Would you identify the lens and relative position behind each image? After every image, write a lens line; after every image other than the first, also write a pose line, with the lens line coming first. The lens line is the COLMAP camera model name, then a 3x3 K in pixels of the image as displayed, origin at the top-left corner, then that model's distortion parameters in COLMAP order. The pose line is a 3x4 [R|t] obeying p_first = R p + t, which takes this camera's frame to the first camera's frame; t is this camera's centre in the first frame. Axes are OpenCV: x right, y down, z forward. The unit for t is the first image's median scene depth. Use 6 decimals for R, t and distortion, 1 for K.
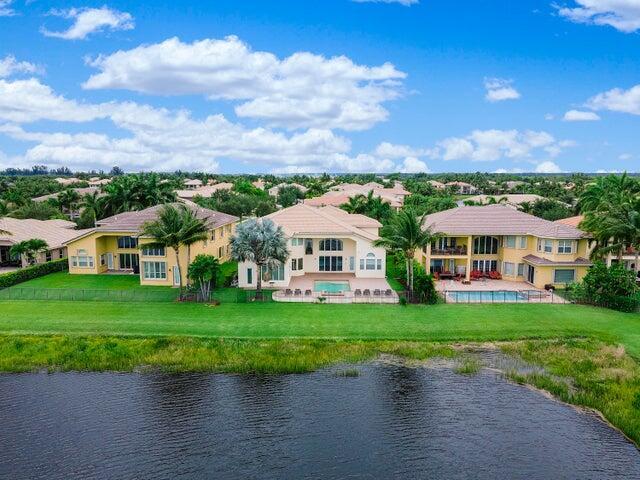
lens RADIAL K [[445.8, 0, 319.1], [0, 445.8, 238.9], [0, 0, 1]] dist [0.028384, 0.003071]
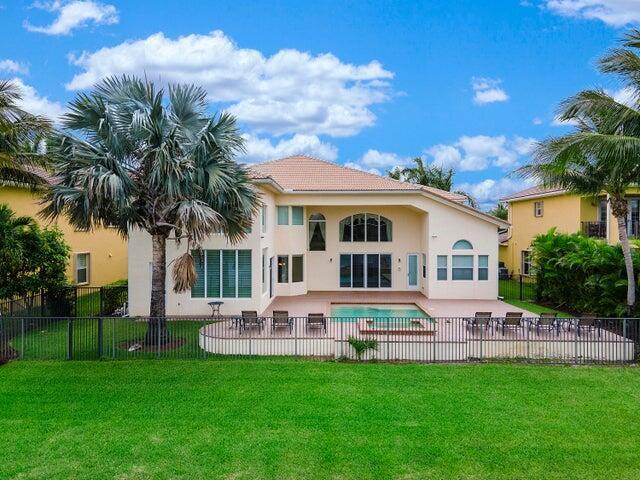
lens RADIAL K [[445.8, 0, 316.8], [0, 445.8, 236.5], [0, 0, 1]] dist [0.028384, 0.003071]
pose [[0.999728, -0.005288, -0.022737, -0.014618], [0.002229, 0.991176, -0.132530, 0.092078], [0.023237, 0.132444, 0.990918, 0.626562]]
